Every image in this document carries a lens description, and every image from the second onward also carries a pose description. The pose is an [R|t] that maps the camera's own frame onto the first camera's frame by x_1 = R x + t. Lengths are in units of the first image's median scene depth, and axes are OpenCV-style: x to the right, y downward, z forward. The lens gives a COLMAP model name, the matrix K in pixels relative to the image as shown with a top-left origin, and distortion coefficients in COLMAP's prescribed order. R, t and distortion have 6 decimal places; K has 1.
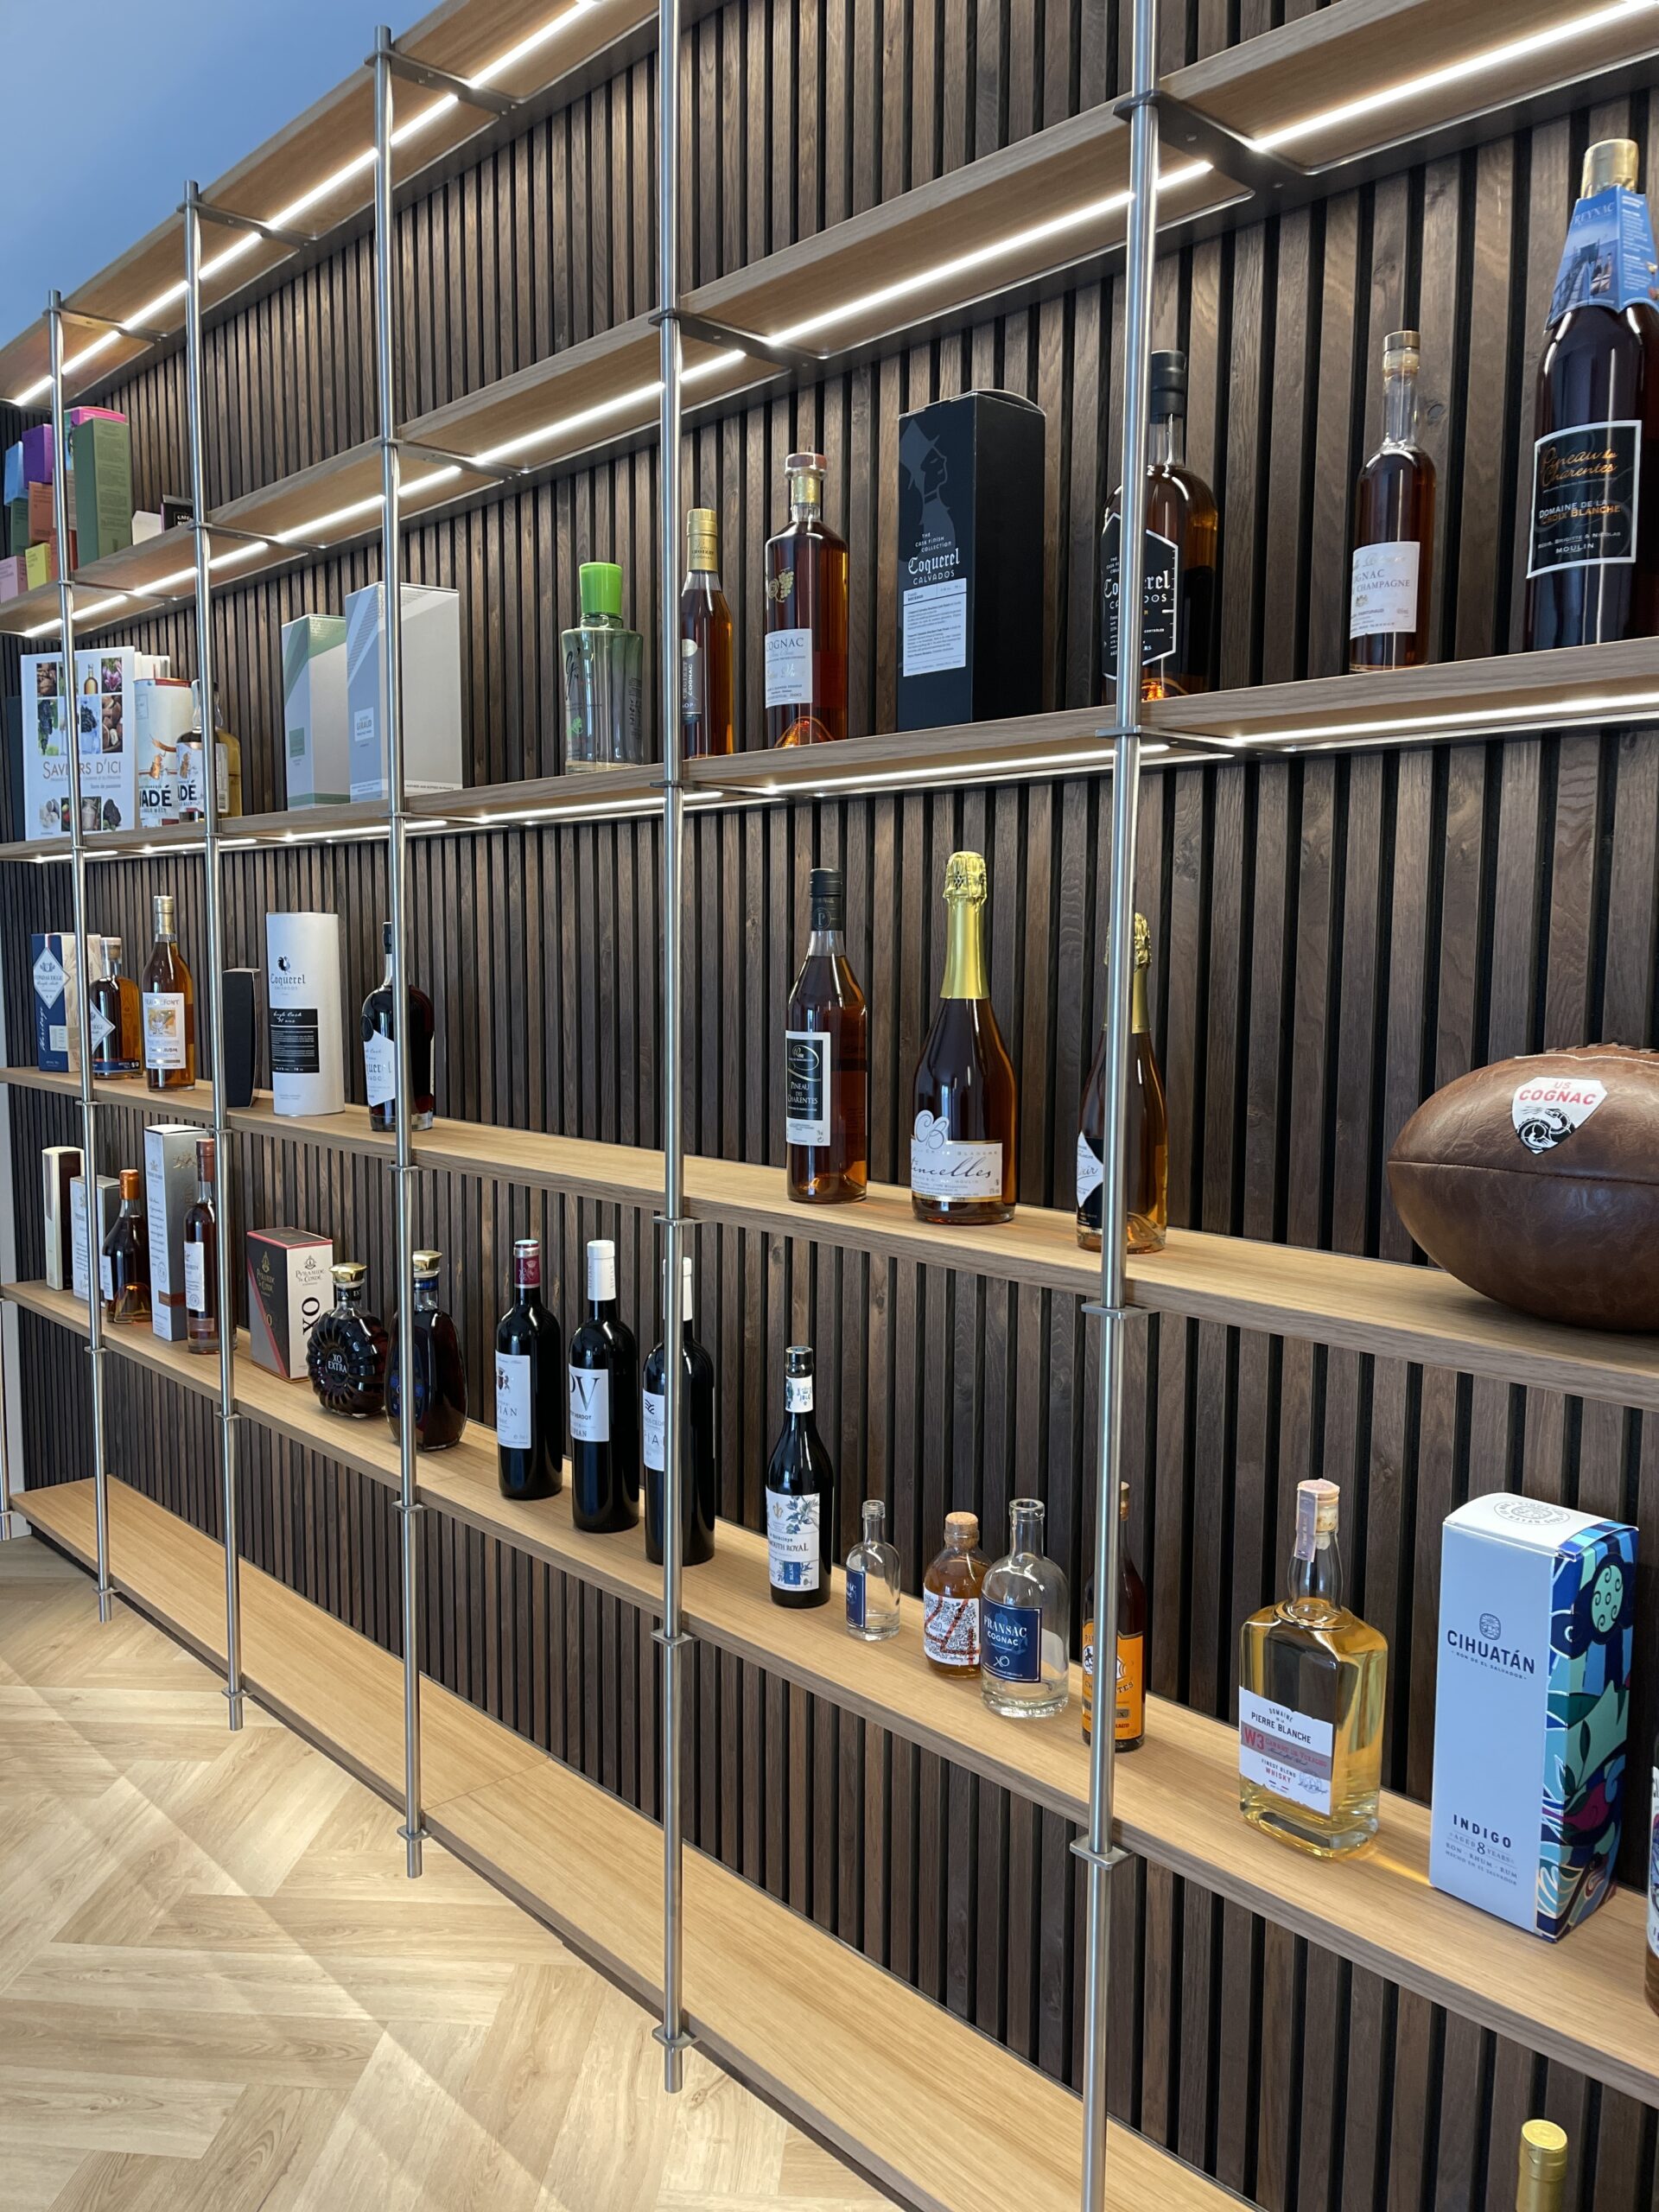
lens RADIAL K [[1683.4, 0, 827.3], [0, 1683.4, 1119.7], [0, 0, 1]] dist [0.063905, -0.096273]
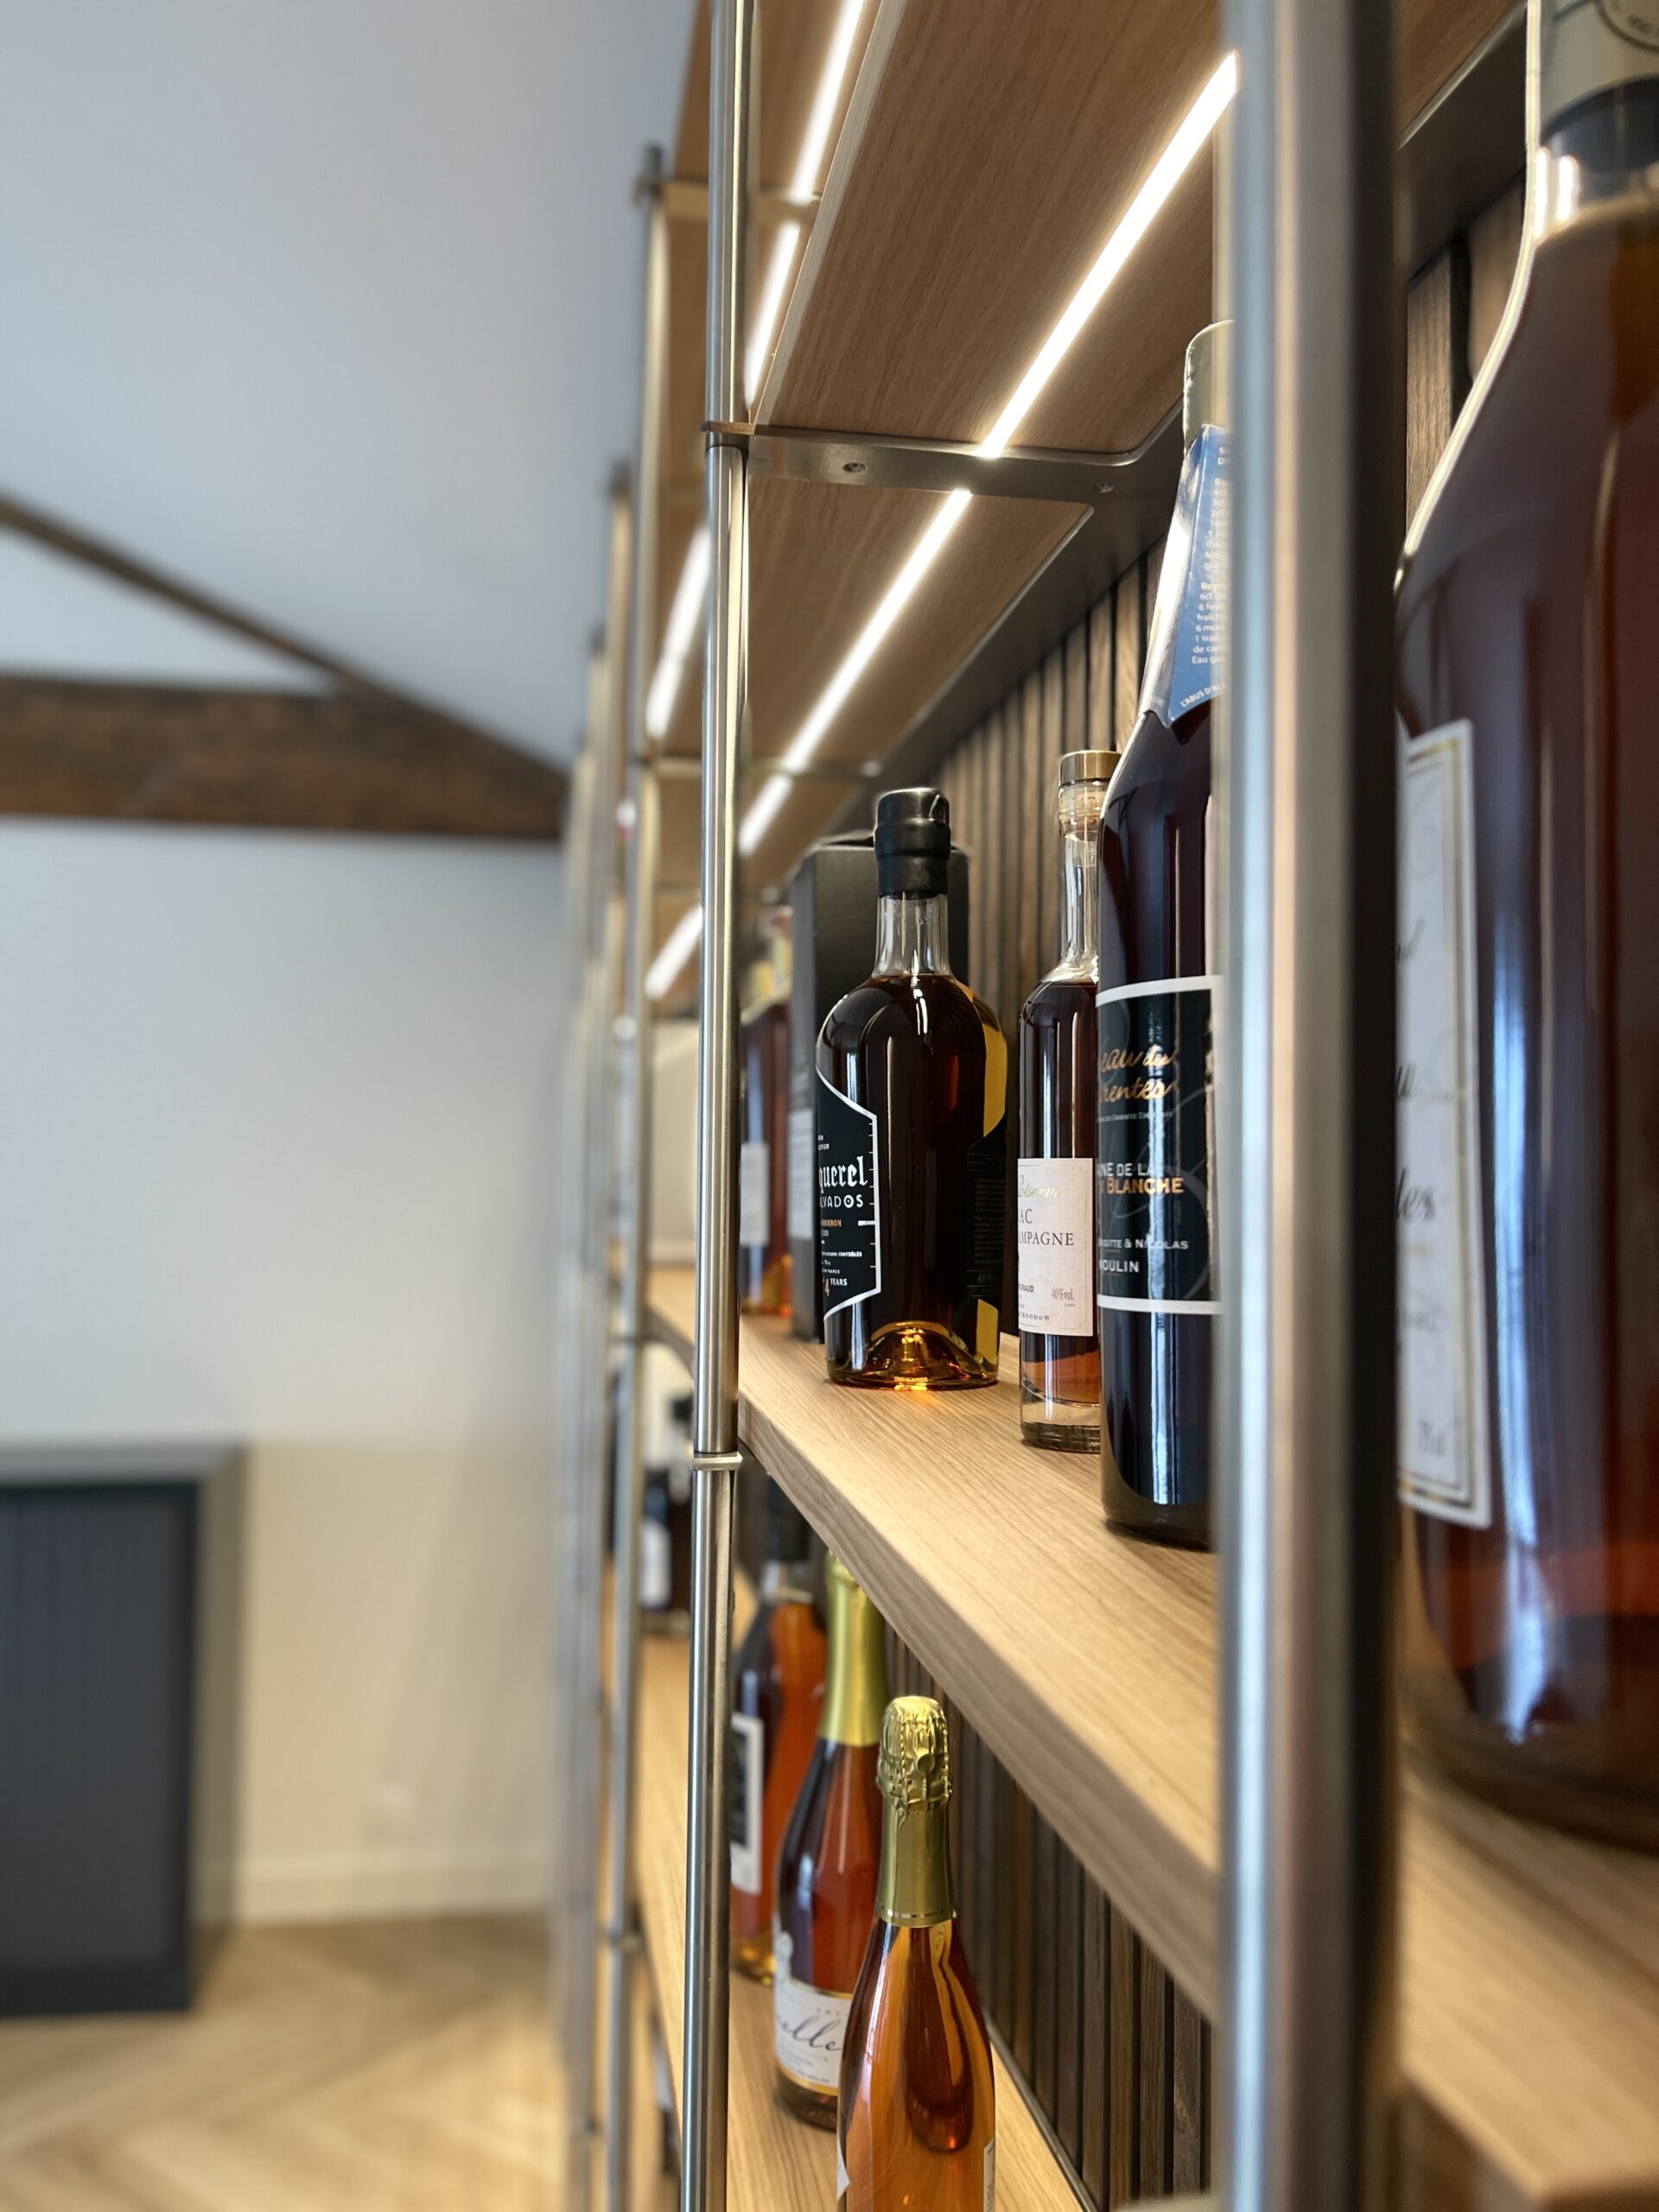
lens RADIAL K [[1714.3, 0, 829.5], [0, 1714.3, 1106.0], [0, 0, 1]] dist [0.068683, -0.095624]
pose [[0.842611, -0.015767, -0.538292, 0.436780], [-0.066561, 0.988858, -0.133155, -0.223072], [0.534393, 0.148027, 0.832173, 0.424109]]
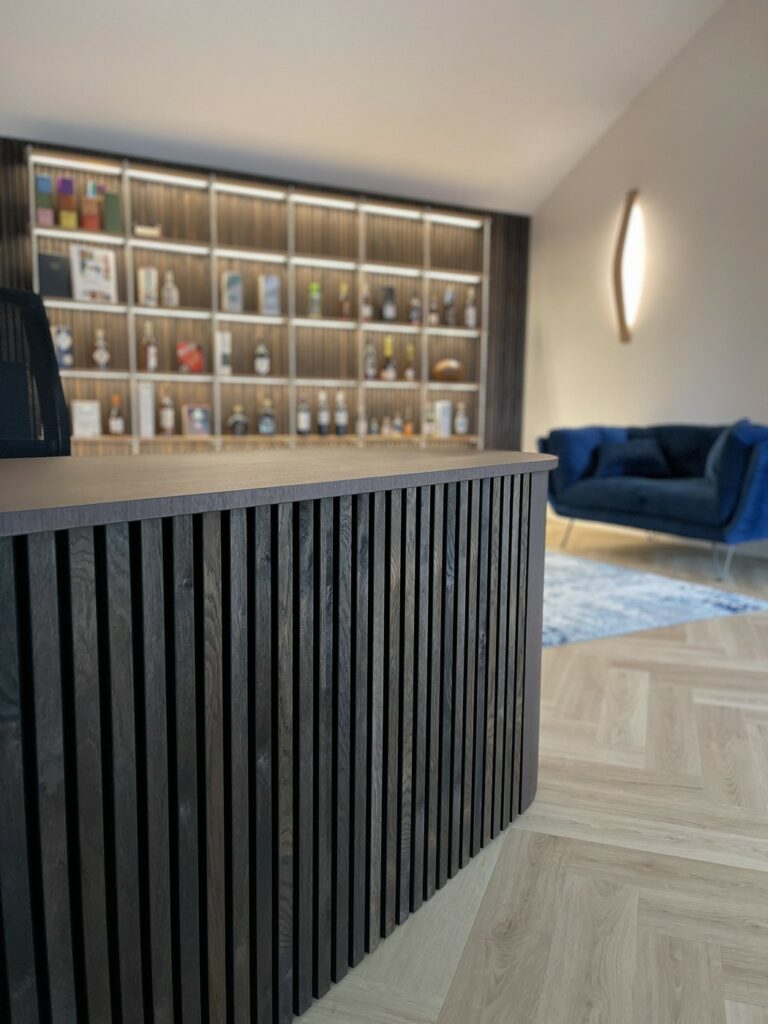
lens RADIAL K [[779.3, 0, 383.0], [0, 779.3, 518.3], [0, 0, 1]] dist [0.063905, -0.096273]
pose [[0.259330, -0.130308, 0.956957, -3.899164], [0.087281, 0.989963, 0.111150, 0.309852], [-0.961837, 0.054699, 0.268101, 0.008073]]
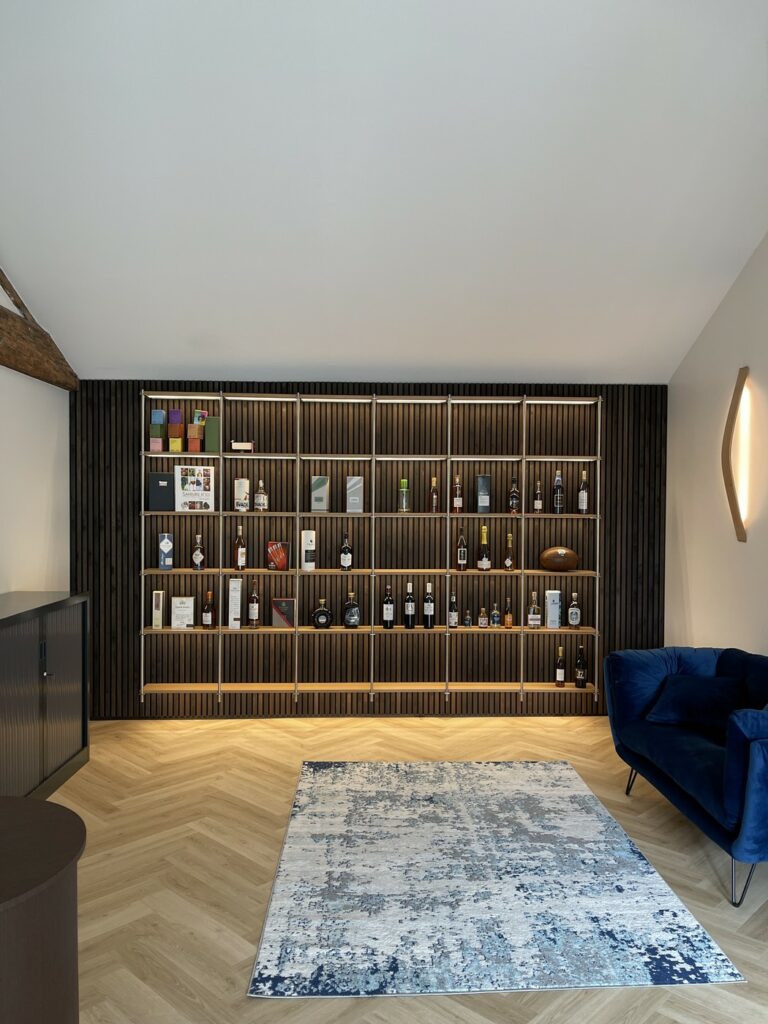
lens RADIAL K [[793.6, 0, 384.0], [0, 793.6, 512.0], [0, 0, 1]] dist [0.068683, -0.095624]
pose [[0.646631, -0.014159, 0.762672, -3.251536], [0.073909, 0.996286, -0.044168, -0.093434], [-0.759214, 0.084928, 0.645276, -1.166410]]
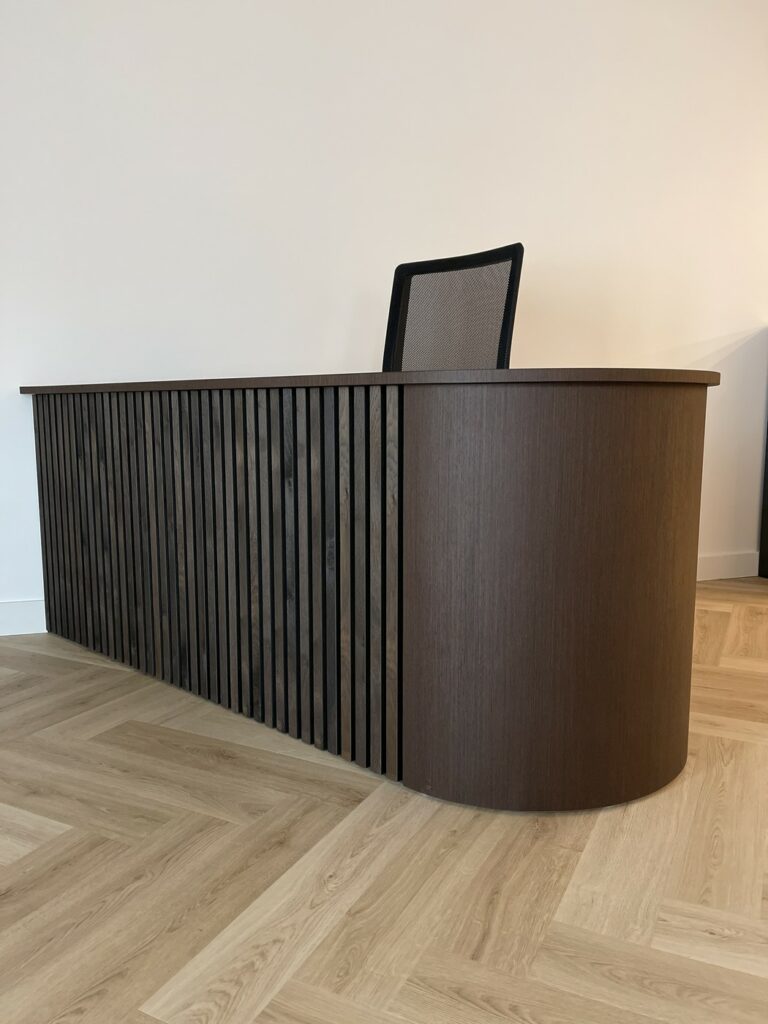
lens RADIAL K [[777.7, 0, 385.5], [0, 777.7, 517.1], [0, 0, 1]] dist [0.061604, -0.087717]
pose [[0.925776, 0.050496, -0.374686, -2.440553], [-0.038269, 0.998466, 0.040008, 0.510647], [0.376132, -0.022699, 0.926288, -0.789892]]
